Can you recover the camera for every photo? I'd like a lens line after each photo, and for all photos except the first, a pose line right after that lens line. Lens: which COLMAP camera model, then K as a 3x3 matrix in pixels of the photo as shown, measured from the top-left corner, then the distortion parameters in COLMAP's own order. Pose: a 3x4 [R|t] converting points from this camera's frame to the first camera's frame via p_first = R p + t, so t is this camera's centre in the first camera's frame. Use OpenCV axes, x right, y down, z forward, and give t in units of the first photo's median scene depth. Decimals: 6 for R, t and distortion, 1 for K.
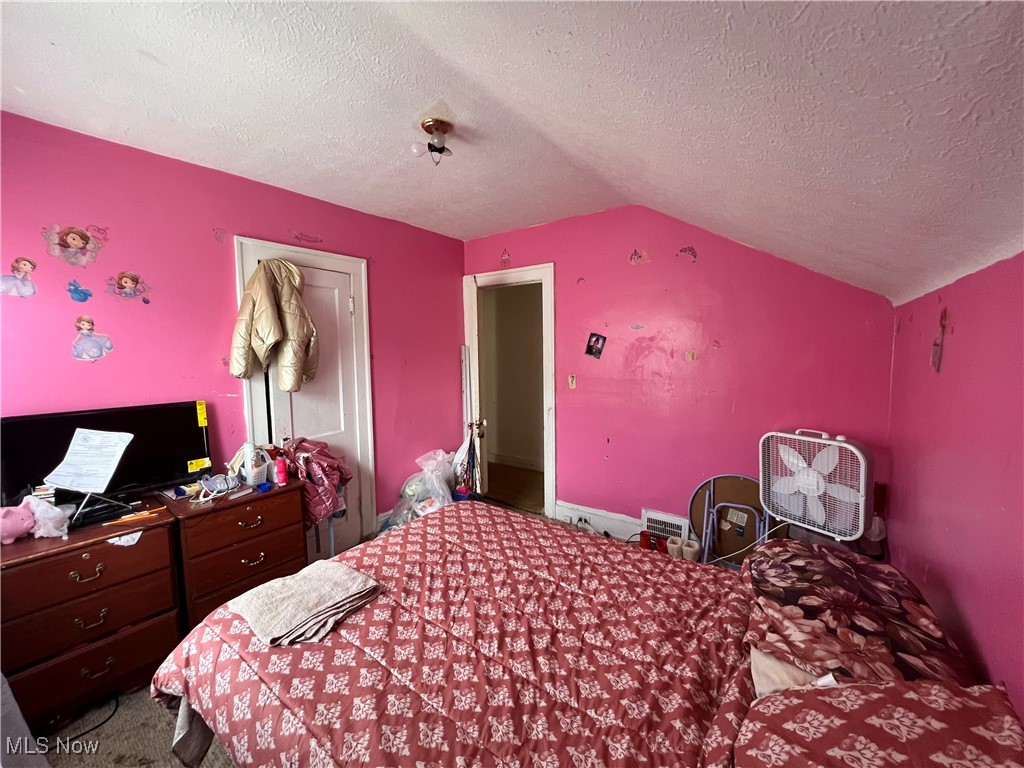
lens RADIAL K [[408.8, 0, 513.9], [0, 408.8, 382.3], [0, 0, 1]] dist [-0.002745, 0.000861]
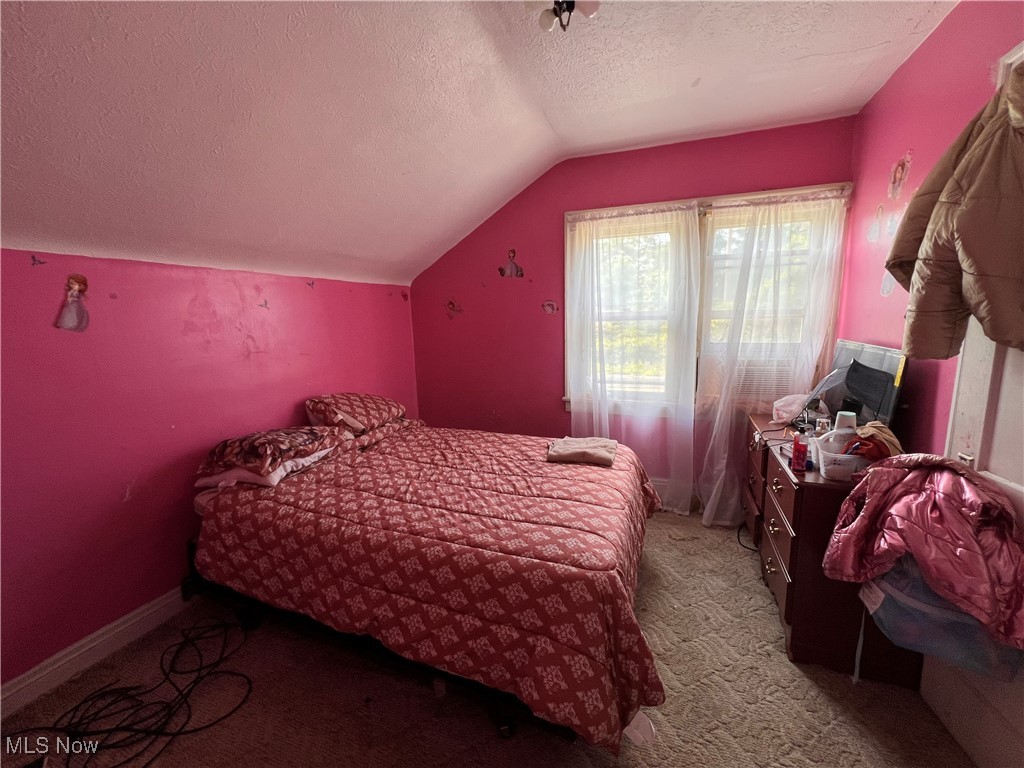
lens RADIAL K [[408.8, 0, 515.5], [0, 408.8, 383.0], [0, 0, 1]] dist [-0.002745, 0.000861]
pose [[-0.956971, 0.097751, -0.273223, 0.151671], [0.033577, 0.972531, 0.230340, -0.102534], [0.288234, 0.211255, -0.933966, 2.016928]]
